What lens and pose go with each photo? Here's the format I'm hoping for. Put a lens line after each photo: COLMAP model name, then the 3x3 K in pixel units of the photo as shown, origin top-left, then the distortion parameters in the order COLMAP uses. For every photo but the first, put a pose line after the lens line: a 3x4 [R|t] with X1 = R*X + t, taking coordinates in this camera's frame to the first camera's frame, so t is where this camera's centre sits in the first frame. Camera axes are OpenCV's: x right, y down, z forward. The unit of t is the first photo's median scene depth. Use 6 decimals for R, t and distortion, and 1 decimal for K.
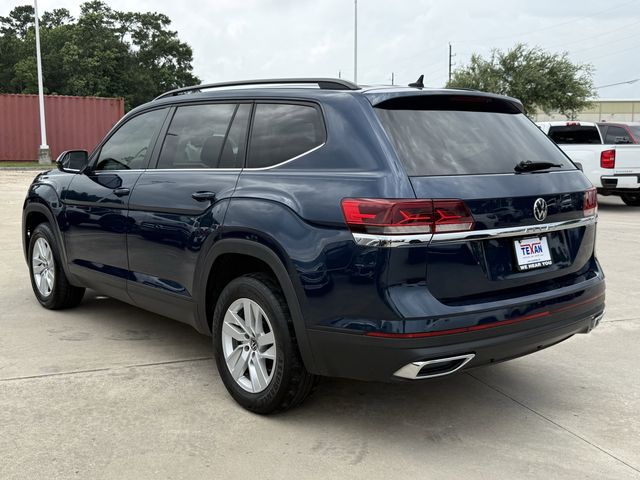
lens RADIAL K [[768.0, 0, 331.5], [0, 768.0, 228.2], [0, 0, 1]] dist [0.120066, -0.003063]
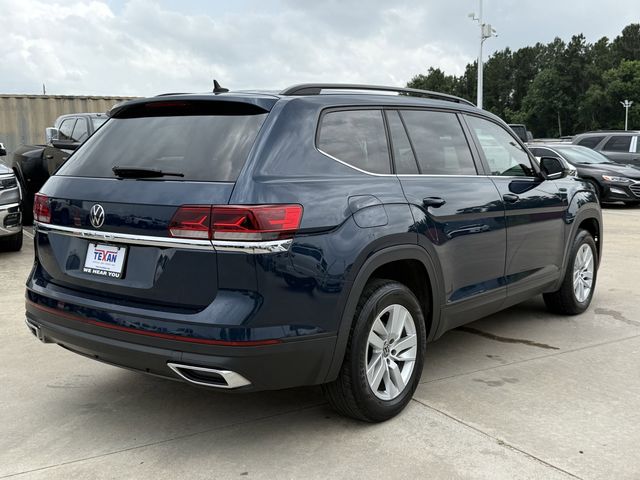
lens RADIAL K [[768.0, 0, 331.5], [0, 768.0, 228.2], [0, 0, 1]] dist [0.120066, -0.003063]
pose [[0.170185, 0.102977, -0.980017, 1.235352], [-0.111751, 0.990126, 0.084633, -0.119823], [0.979055, 0.095115, 0.180012, 1.077216]]
